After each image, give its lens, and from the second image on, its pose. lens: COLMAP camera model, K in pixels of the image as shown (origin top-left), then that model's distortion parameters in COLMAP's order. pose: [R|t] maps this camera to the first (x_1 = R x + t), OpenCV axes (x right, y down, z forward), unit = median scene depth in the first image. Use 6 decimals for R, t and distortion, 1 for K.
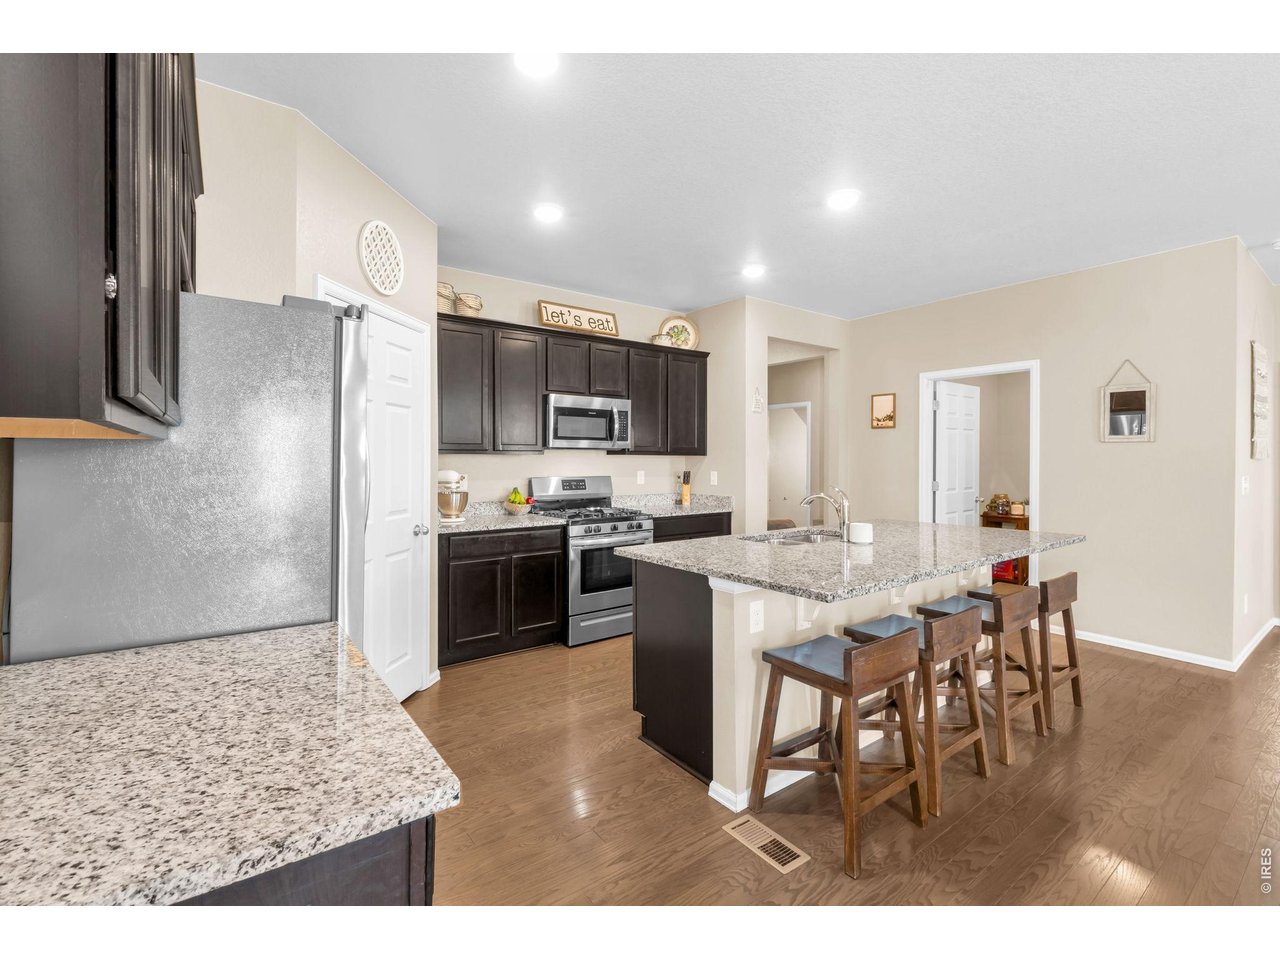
lens RADIAL K [[571.2, 0, 633.9], [0, 571.2, 456.9], [0, 0, 1]] dist [-0.003785, 0.001109]
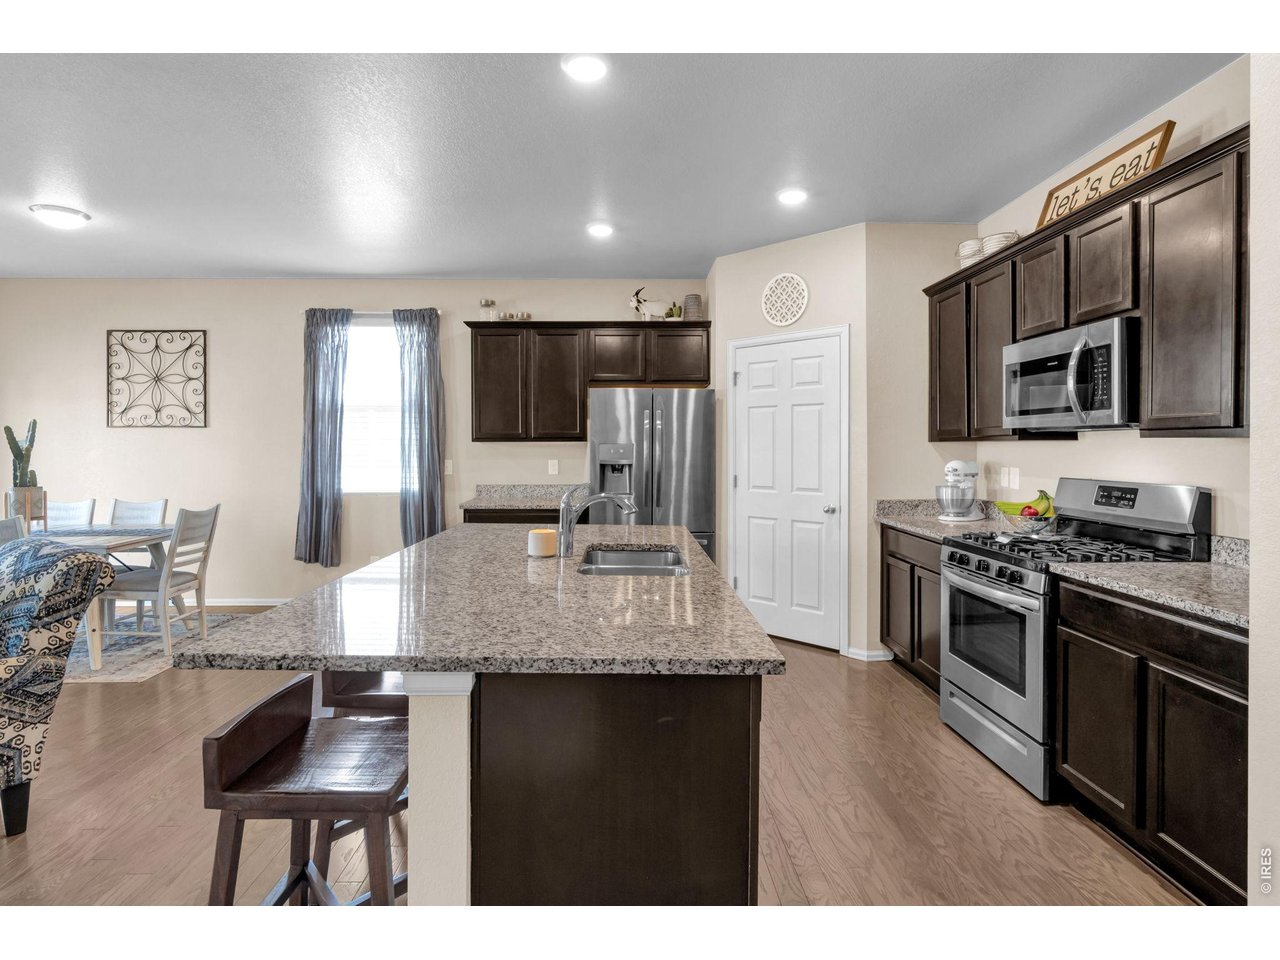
lens RADIAL K [[656.1, 0, 627.0], [0, 656.1, 446.9], [0, 0, 1]] dist [-0.006884, 0.000408]
pose [[-0.580738, -0.002262, -0.814088, 0.653672], [0.001310, 0.999992, -0.003713, 0.004798], [0.814090, -0.003222, -0.580730, 0.997376]]
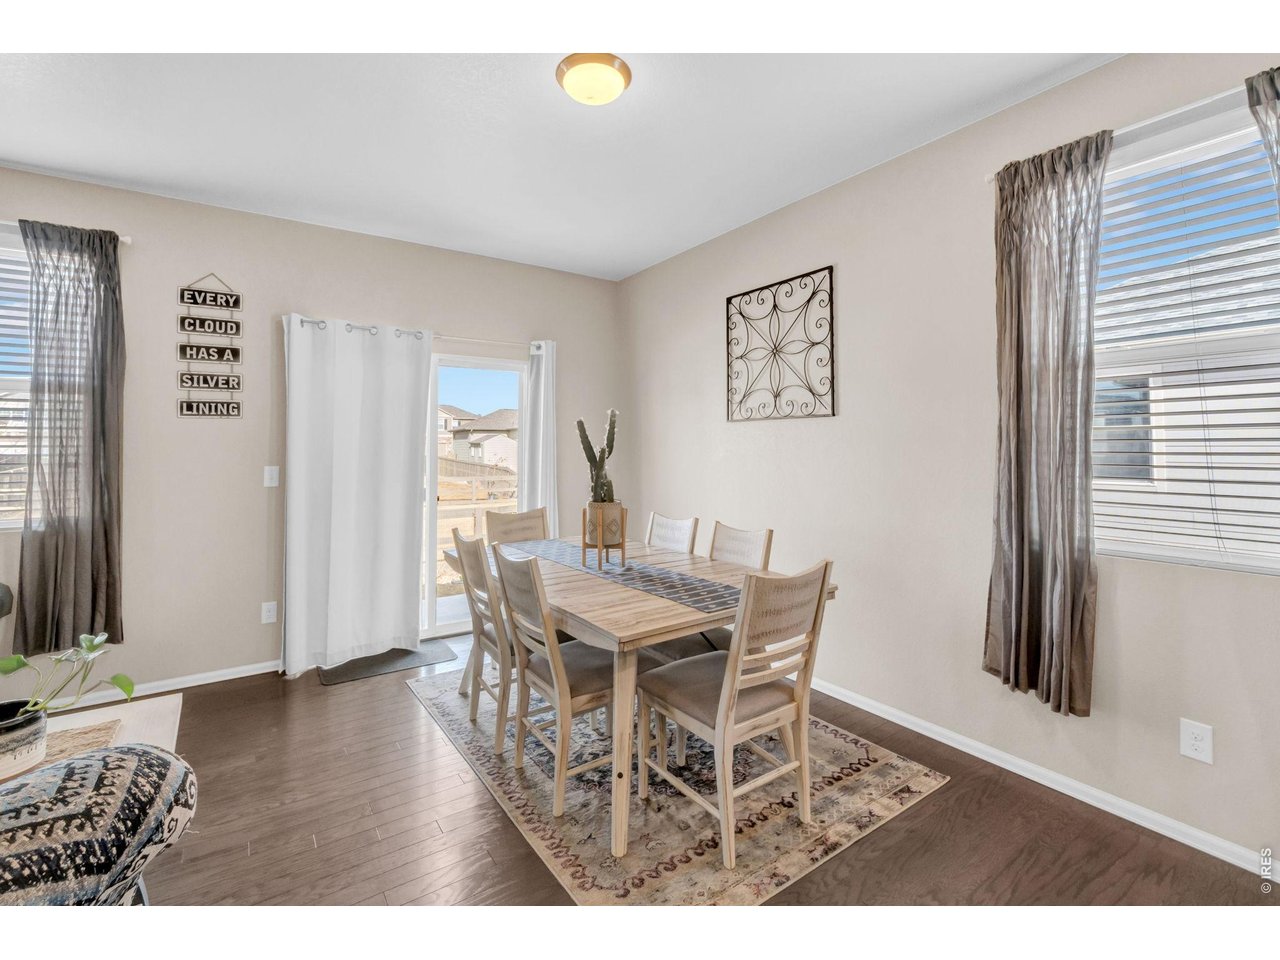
lens RADIAL K [[571.2, 0, 647.1], [0, 571.2, 431.0], [0, 0, 1]] dist [-0.003785, 0.001109]
pose [[-0.999722, 0.000025, 0.023595, 0.334556], [-0.000732, 0.999485, -0.032084, 0.002920], [-0.023583, -0.032092, -0.999207, 0.357989]]
